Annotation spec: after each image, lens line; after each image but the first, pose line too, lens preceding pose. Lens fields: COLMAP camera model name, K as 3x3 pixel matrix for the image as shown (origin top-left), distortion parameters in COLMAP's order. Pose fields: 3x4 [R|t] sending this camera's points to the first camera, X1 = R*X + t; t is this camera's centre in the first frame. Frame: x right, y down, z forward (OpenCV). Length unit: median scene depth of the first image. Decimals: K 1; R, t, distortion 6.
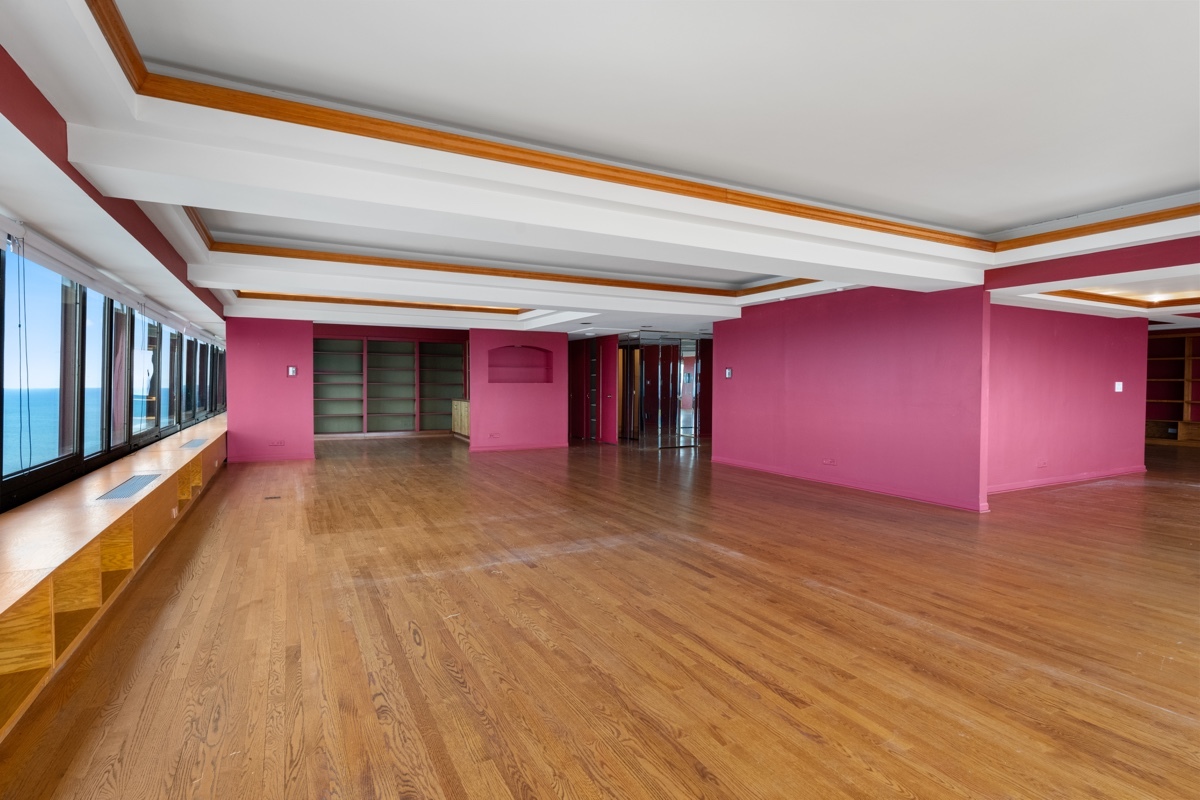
lens RADIAL K [[612.4, 0, 602.6], [0, 612.4, 379.3], [0, 0, 1]] dist [-0.001716, -0.000454]
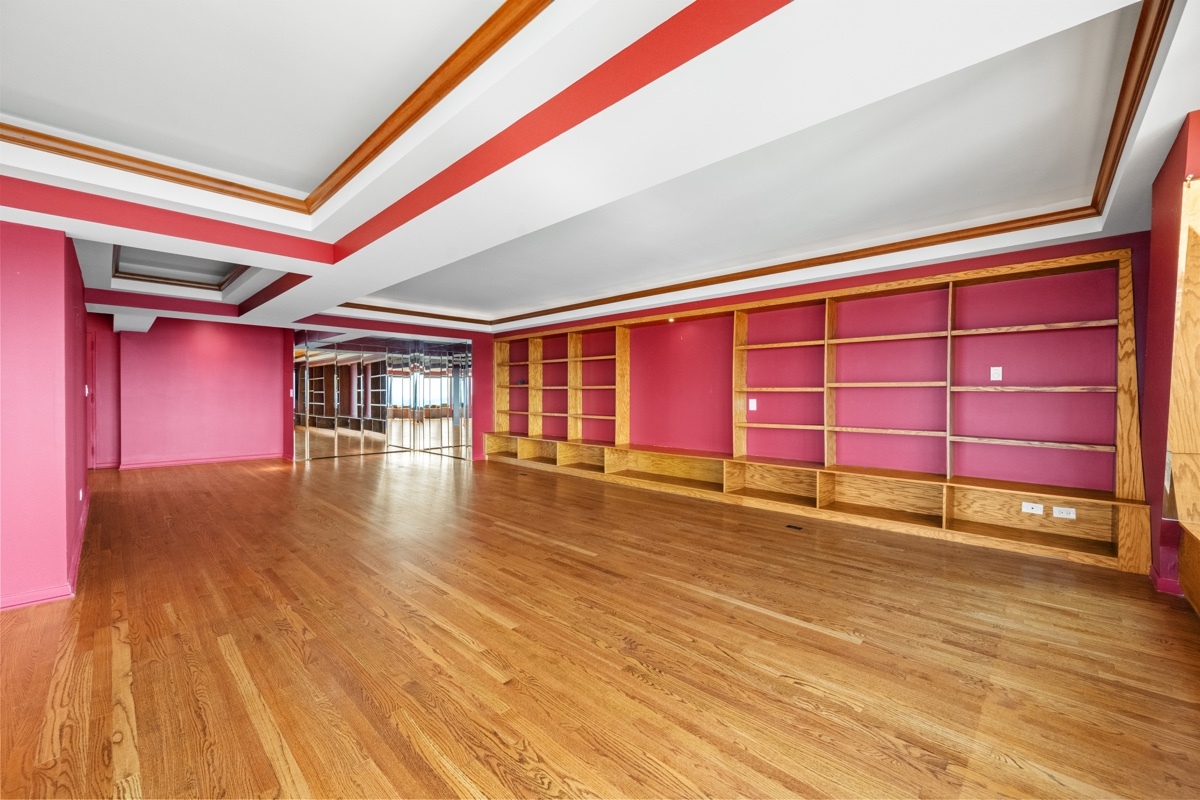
lens RADIAL K [[474.0, 0, 600.4], [0, 474.0, 393.7], [0, 0, 1]] dist [-0.001974, -0.000112]
pose [[0.944522, -0.002028, 0.328442, 0.747239], [-0.000921, 0.999961, 0.008823, 0.003205], [-0.328447, -0.008636, 0.944483, 0.384679]]
